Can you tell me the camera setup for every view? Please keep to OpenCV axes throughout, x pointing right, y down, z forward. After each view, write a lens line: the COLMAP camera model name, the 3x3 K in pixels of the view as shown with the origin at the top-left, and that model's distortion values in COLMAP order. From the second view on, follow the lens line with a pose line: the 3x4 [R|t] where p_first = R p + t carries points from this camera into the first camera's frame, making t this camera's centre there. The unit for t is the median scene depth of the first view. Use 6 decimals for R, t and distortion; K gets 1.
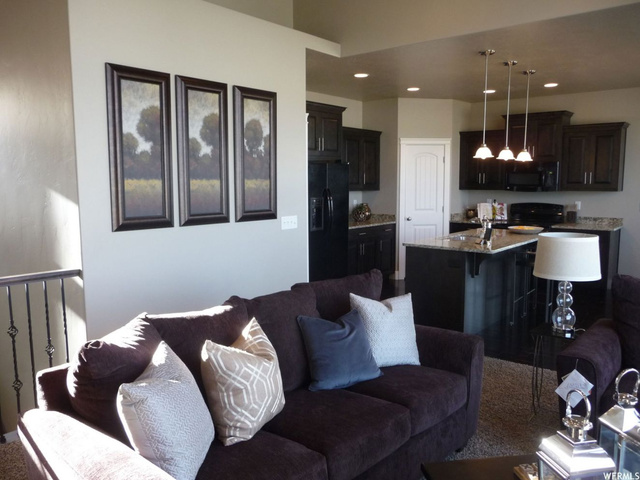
lens RADIAL K [[528.3, 0, 316.9], [0, 528.3, 241.2], [0, 0, 1]] dist [-0.037991, 0.032526]
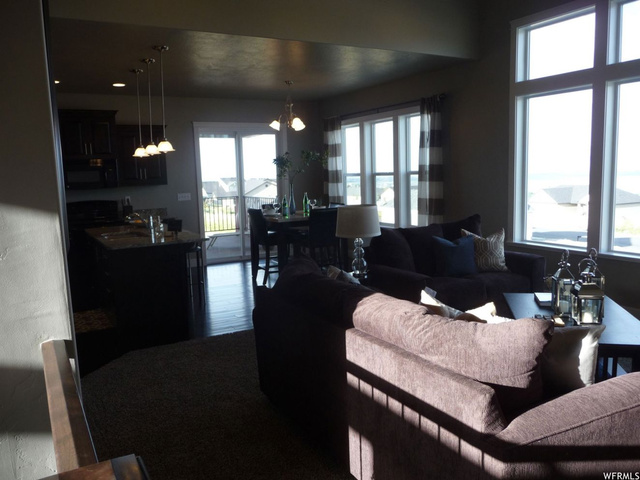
lens RADIAL K [[528.3, 0, 317.7], [0, 528.3, 240.1], [0, 0, 1]] dist [-0.037991, 0.032526]
pose [[0.358625, -0.128397, 0.924609, -0.573001], [0.140201, 0.986669, 0.082635, -0.034003], [-0.922893, 0.099996, 0.371845, 0.387109]]
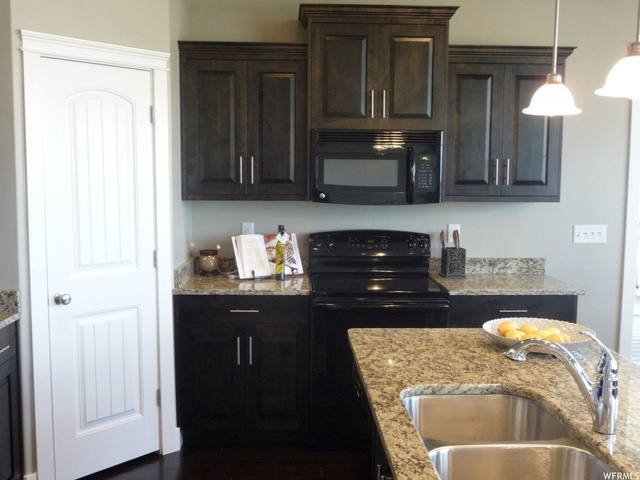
lens RADIAL K [[697.2, 0, 321.7], [0, 697.2, 241.2], [0, 0, 1]] dist [-0.019095, 0.000000]
pose [[0.743674, -0.054047, 0.666354, 0.030985], [0.069352, 0.997586, 0.003513, -0.110945], [-0.664935, 0.043601, 0.745627, 0.985778]]
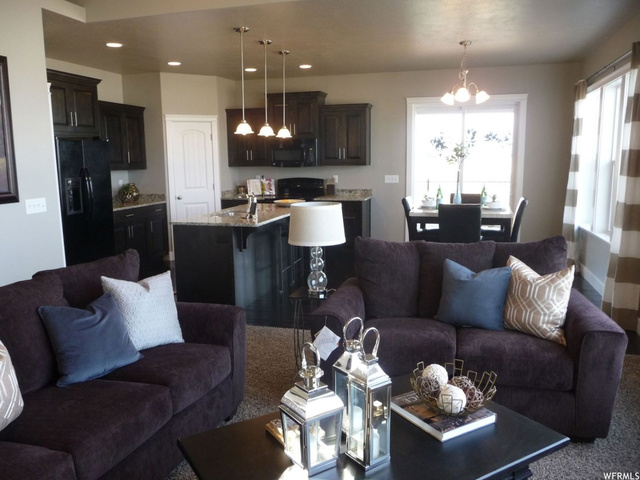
lens RADIAL K [[528.3, 0, 314.6], [0, 528.3, 240.0], [0, 0, 1]] dist [-0.037991, 0.032526]
pose [[0.917923, -0.070539, 0.390439, 0.028075], [0.056529, 0.997281, 0.047274, 0.006516], [-0.392712, -0.021323, 0.919414, 0.000517]]
